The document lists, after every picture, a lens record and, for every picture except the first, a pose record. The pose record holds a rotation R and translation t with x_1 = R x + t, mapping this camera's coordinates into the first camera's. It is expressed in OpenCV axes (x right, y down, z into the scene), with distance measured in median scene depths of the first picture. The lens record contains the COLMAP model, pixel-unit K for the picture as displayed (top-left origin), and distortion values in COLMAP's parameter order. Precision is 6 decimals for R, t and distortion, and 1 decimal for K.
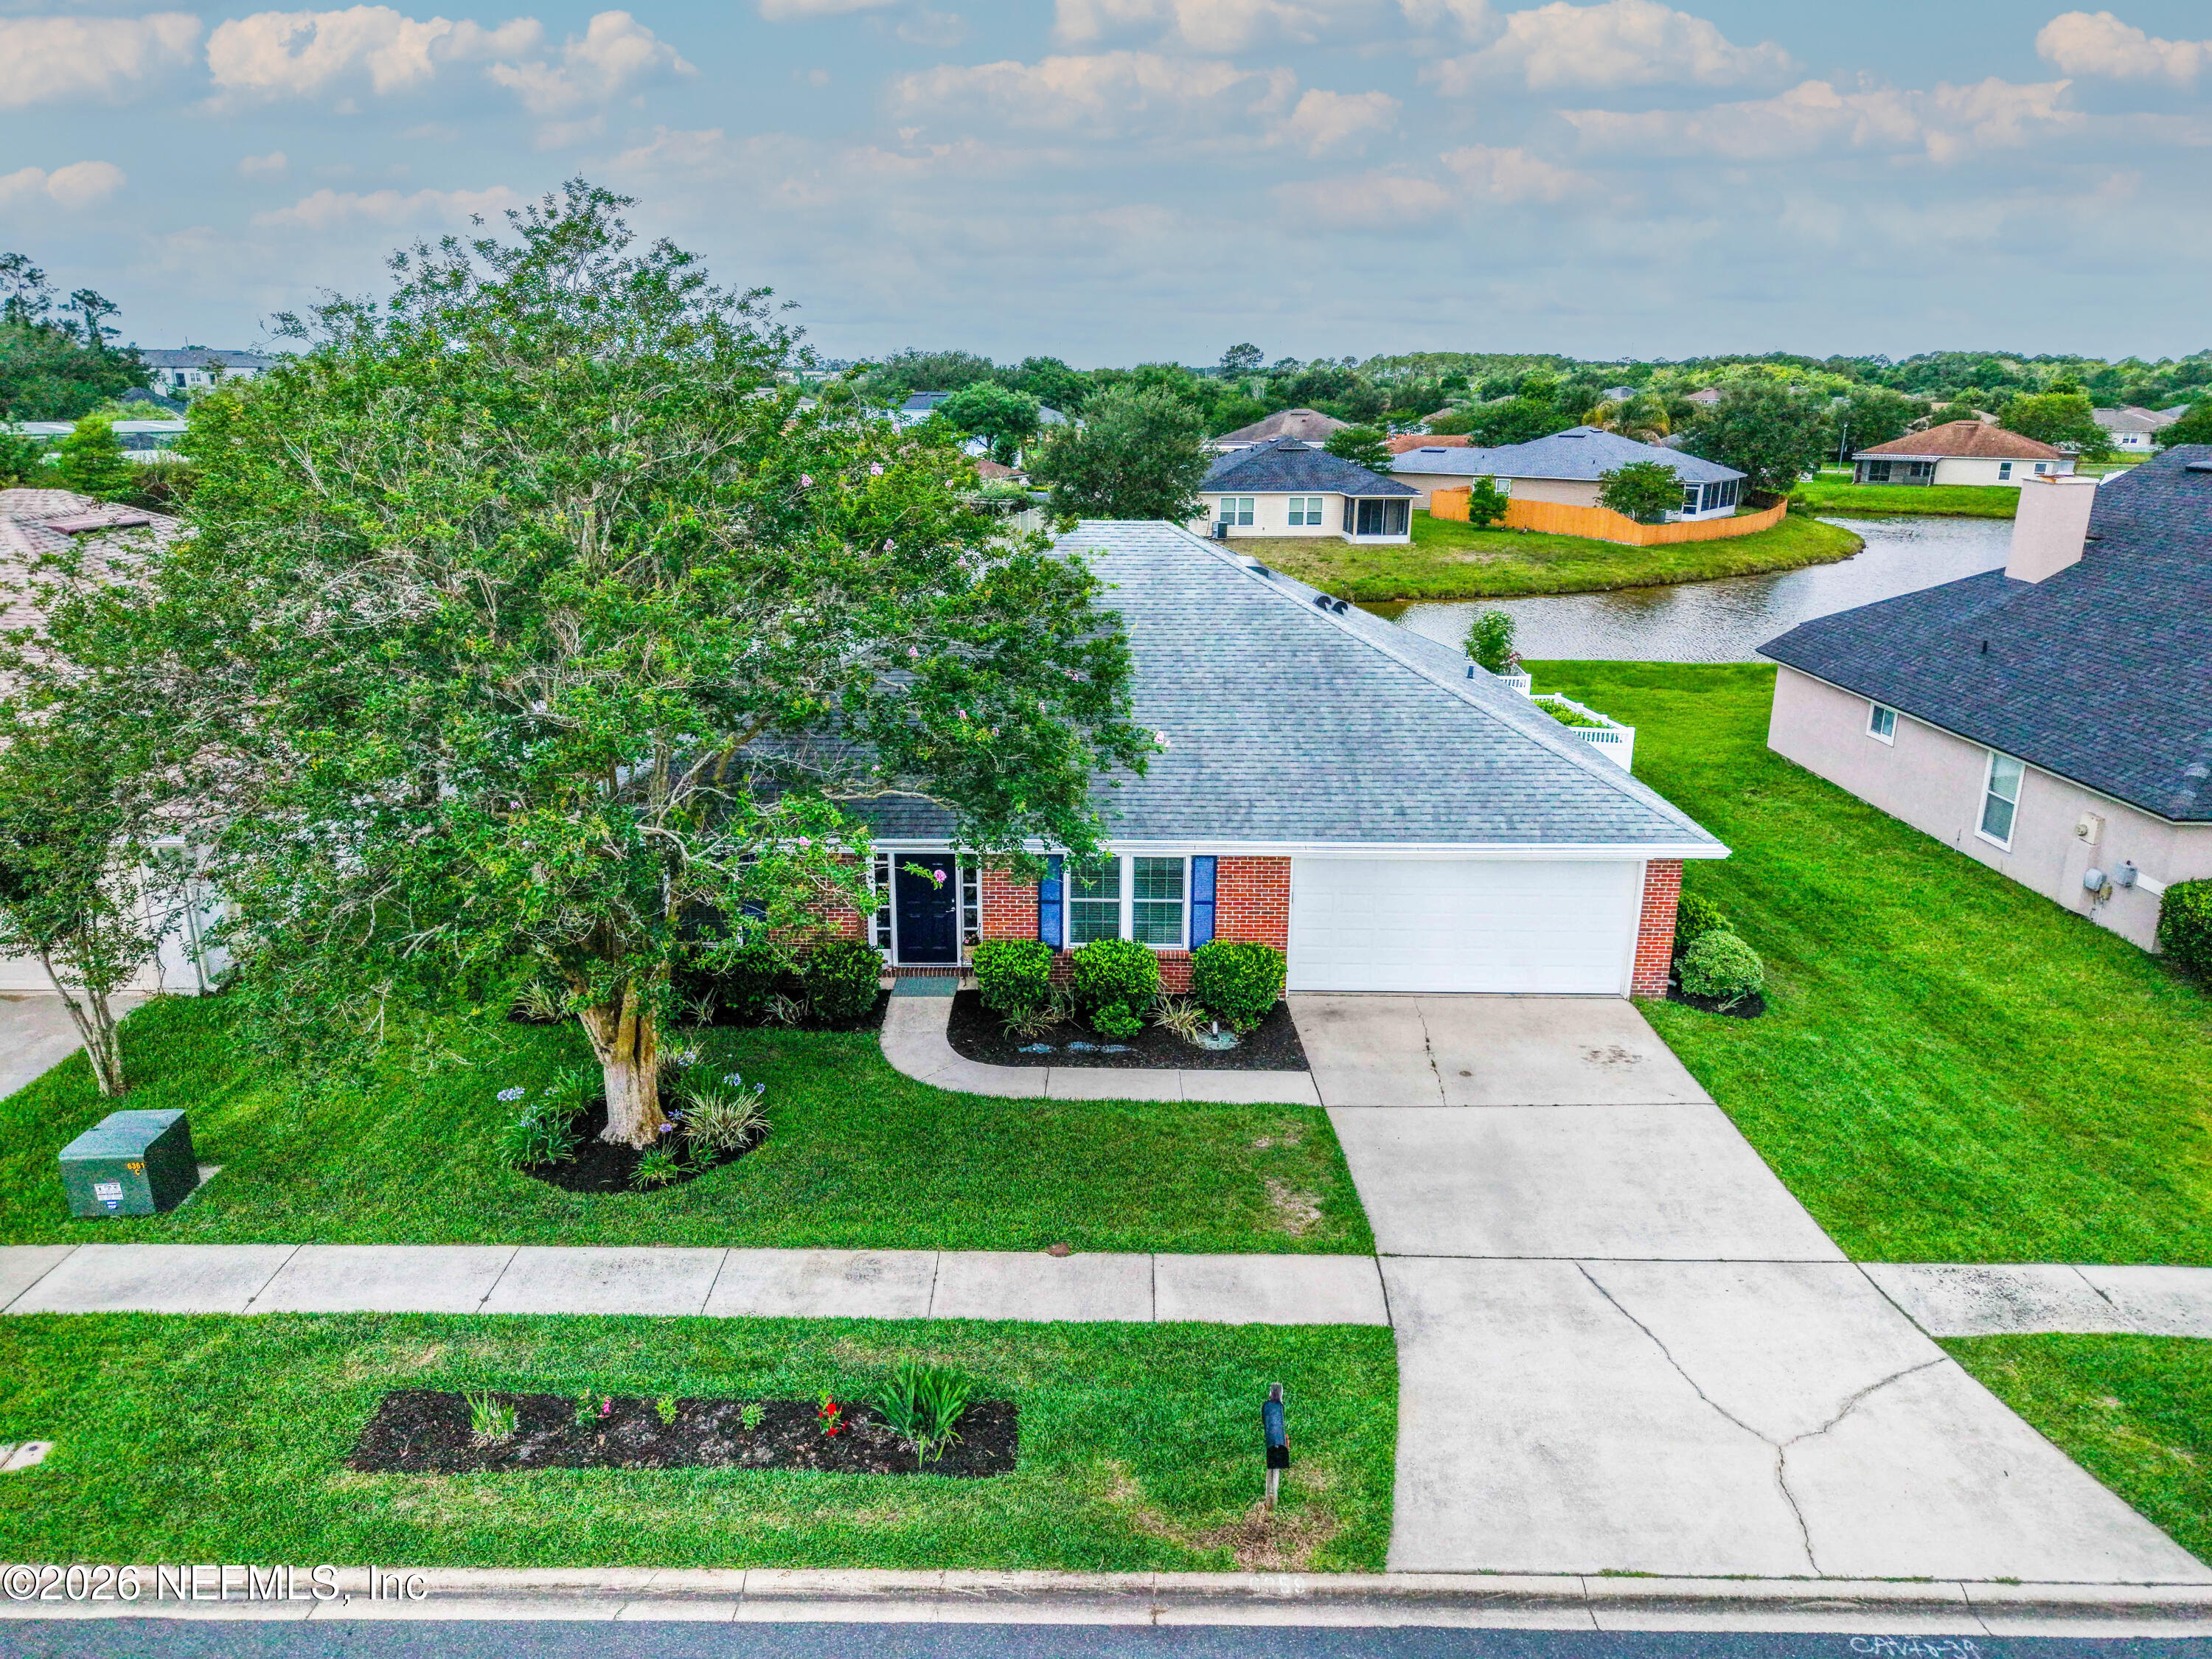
lens RADIAL K [[1543.2, 0, 1106.0], [0, 1543.2, 829.5], [0, 0, 1]] dist [0.017081, -0.007497]
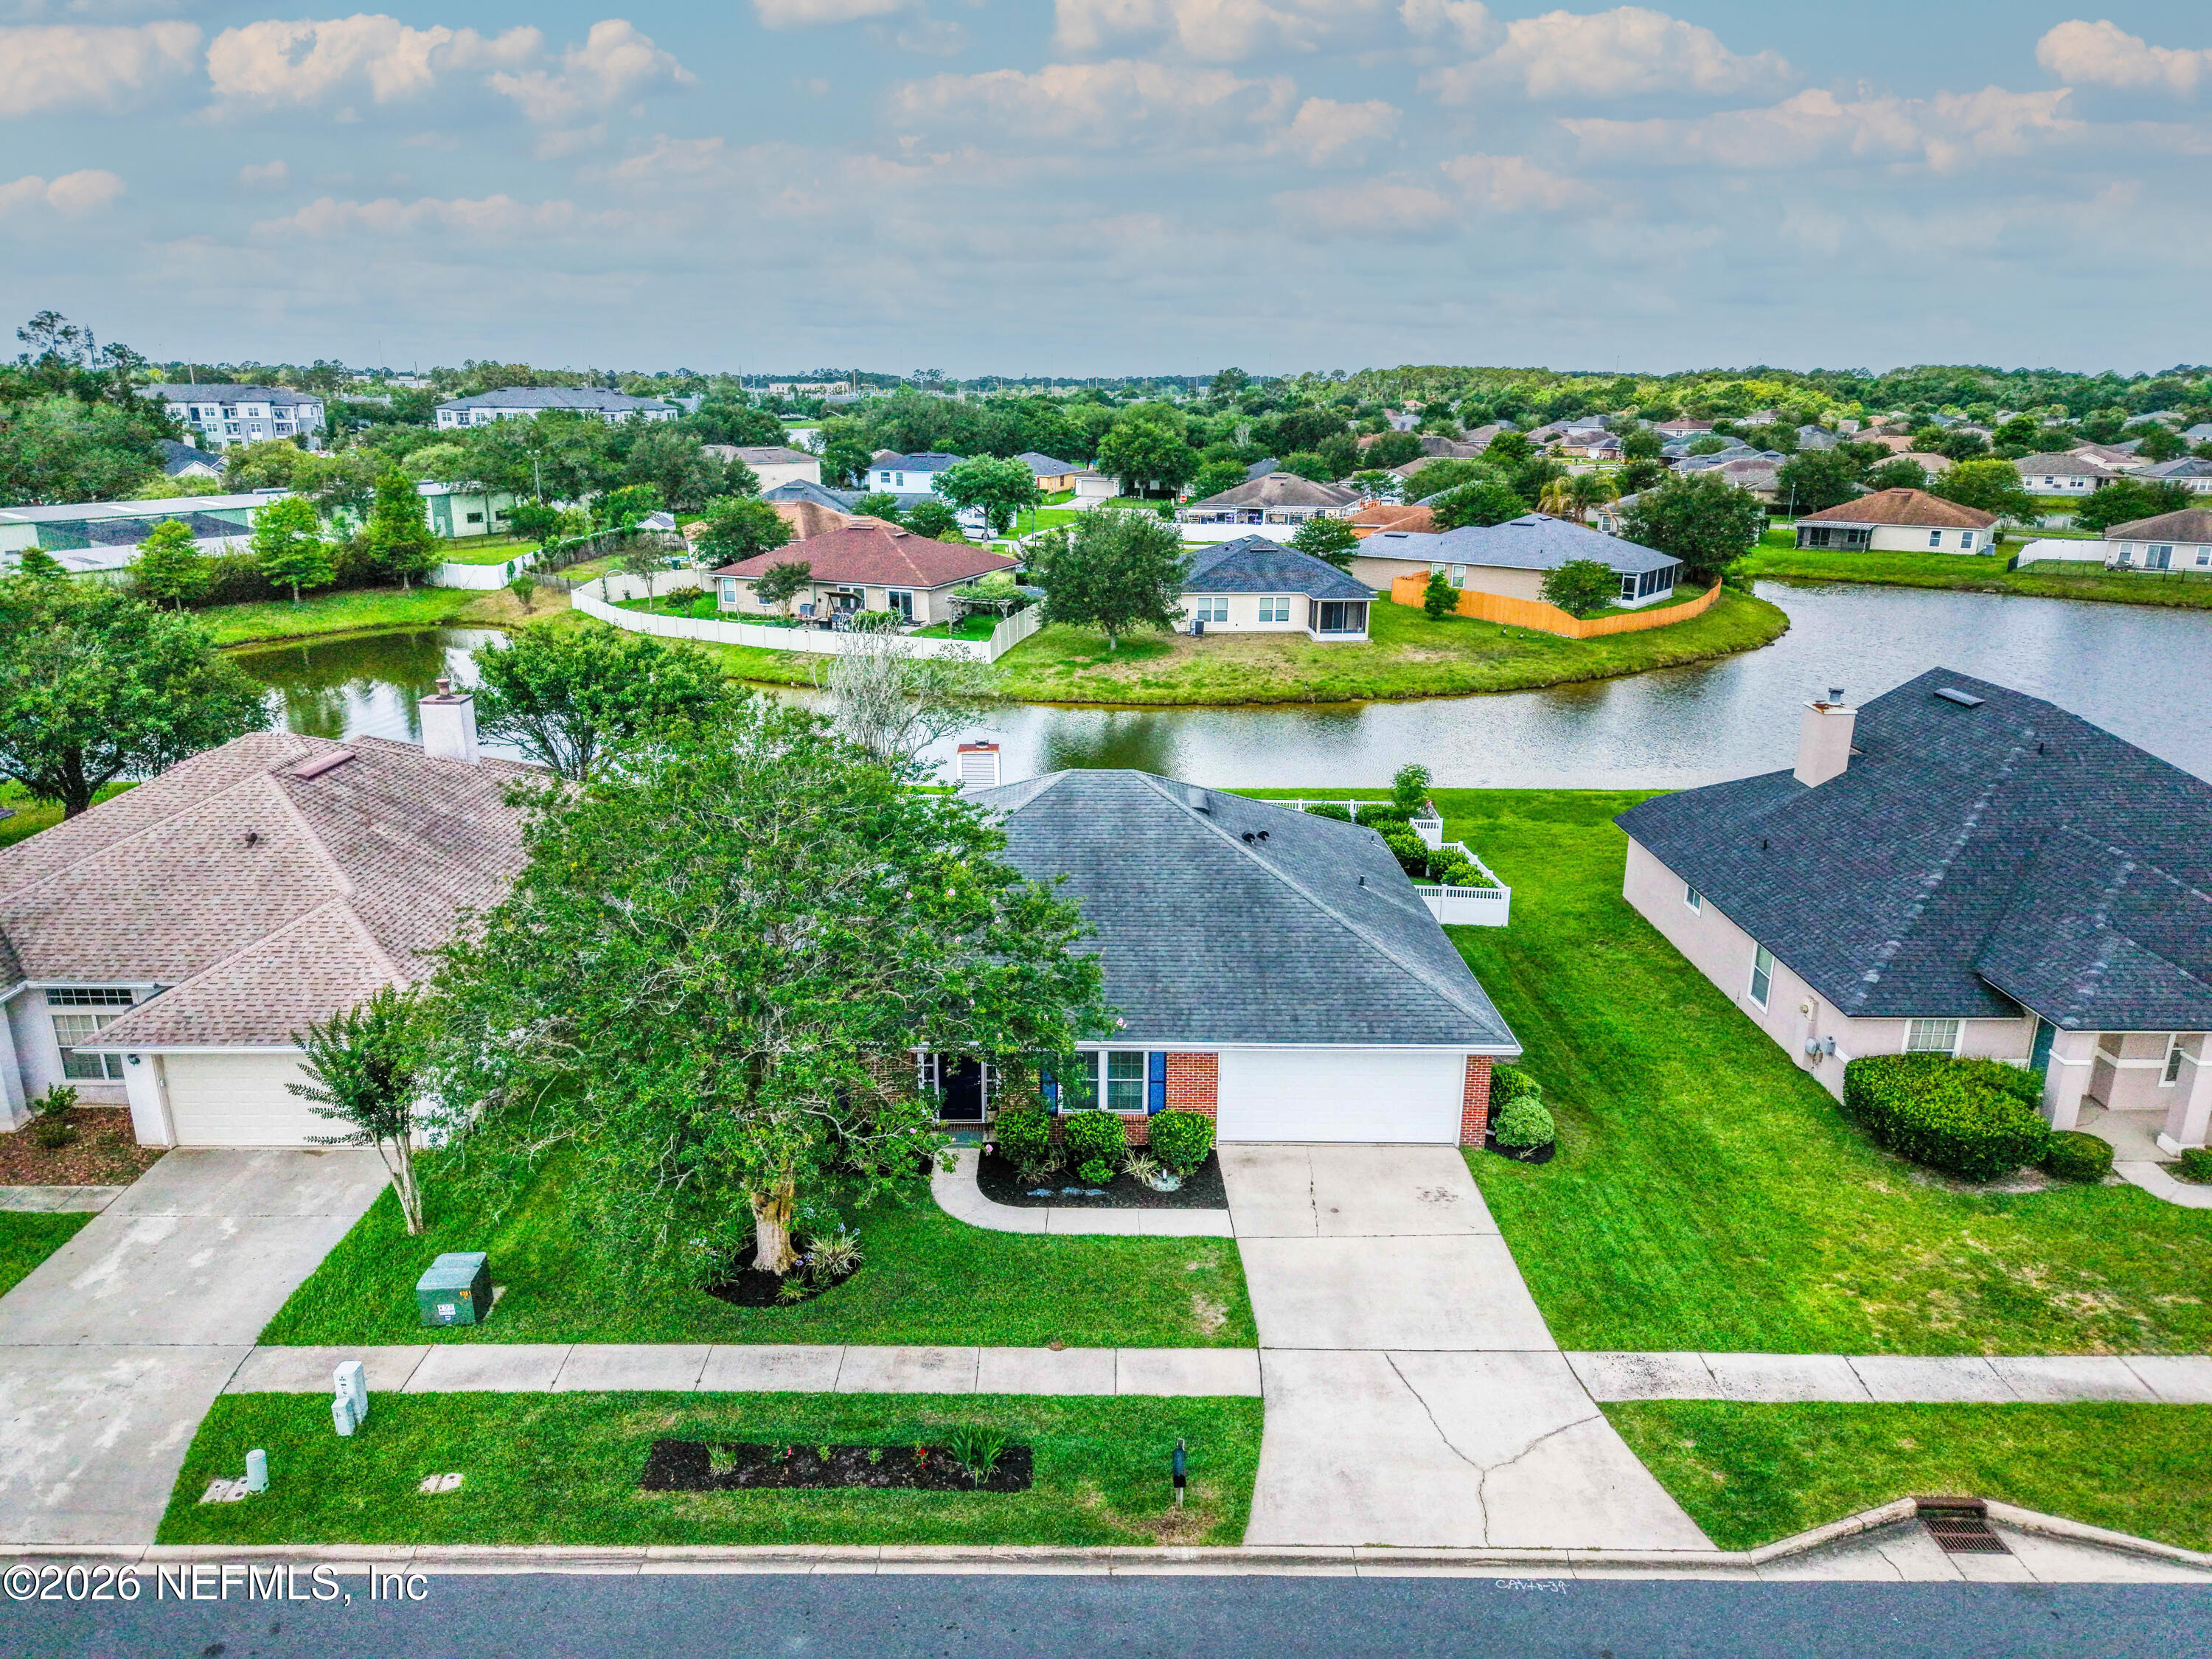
lens RADIAL K [[1543.2, 0, 1106.0], [0, 1543.2, 829.5], [0, 0, 1]] dist [0.017081, -0.007497]
pose [[0.999987, -0.002152, 0.004612, 0.012585], [0.002159, 0.999996, -0.001605, -0.224578], [-0.004609, 0.001615, 0.999988, -0.513987]]
